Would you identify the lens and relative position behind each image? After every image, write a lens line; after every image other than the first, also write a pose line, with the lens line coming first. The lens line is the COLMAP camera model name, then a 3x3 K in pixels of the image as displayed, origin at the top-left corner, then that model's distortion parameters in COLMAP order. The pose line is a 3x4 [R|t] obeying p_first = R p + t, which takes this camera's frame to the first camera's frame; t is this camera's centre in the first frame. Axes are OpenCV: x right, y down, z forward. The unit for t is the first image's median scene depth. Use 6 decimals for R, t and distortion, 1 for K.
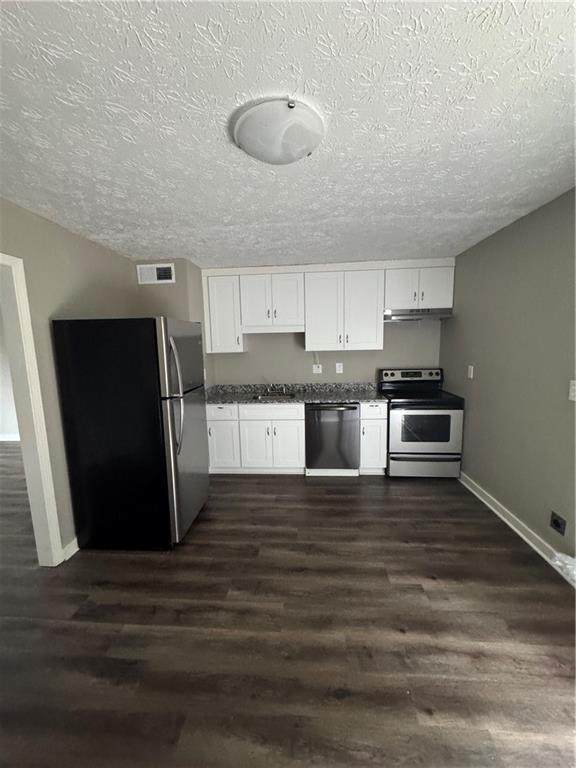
lens RADIAL K [[303.9, 0, 288.0], [0, 303.9, 384.0], [0, 0, 1]] dist [-0.000795, 0.000102]
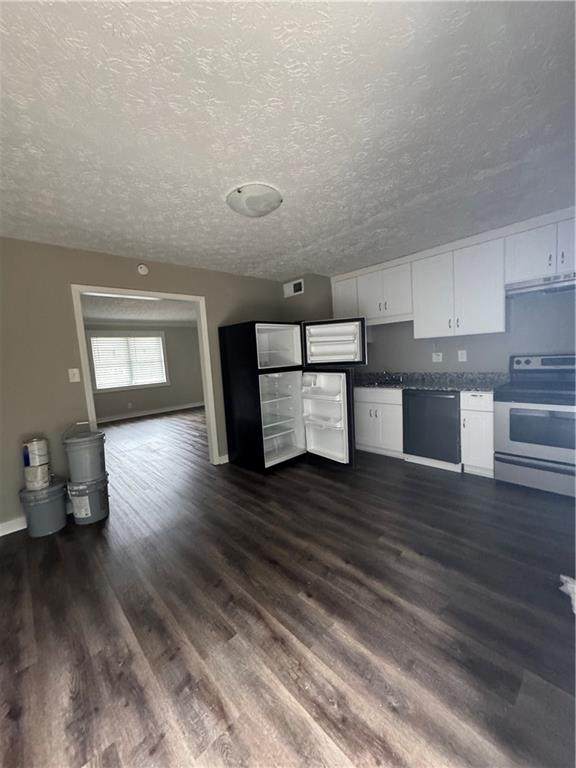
lens RADIAL K [[303.9, 0, 288.0], [0, 303.9, 384.0], [0, 0, 1]] dist [-0.000795, 0.000102]
pose [[0.736480, 0.042571, -0.675118, 0.570423], [-0.045951, 0.998861, 0.012858, 0.062246], [0.674897, 0.021552, 0.737597, -0.031592]]
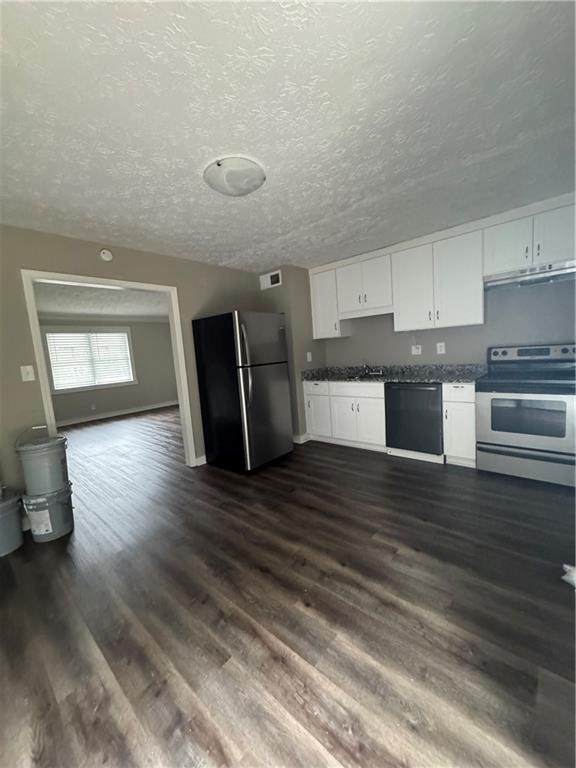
lens RADIAL K [[303.9, 0, 288.0], [0, 303.9, 384.0], [0, 0, 1]] dist [-0.000795, 0.000102]
pose [[0.797361, 0.033369, -0.602580, 0.506368], [-0.027748, 0.999441, 0.018629, 0.072766], [0.602865, 0.001866, 0.797841, -0.016301]]
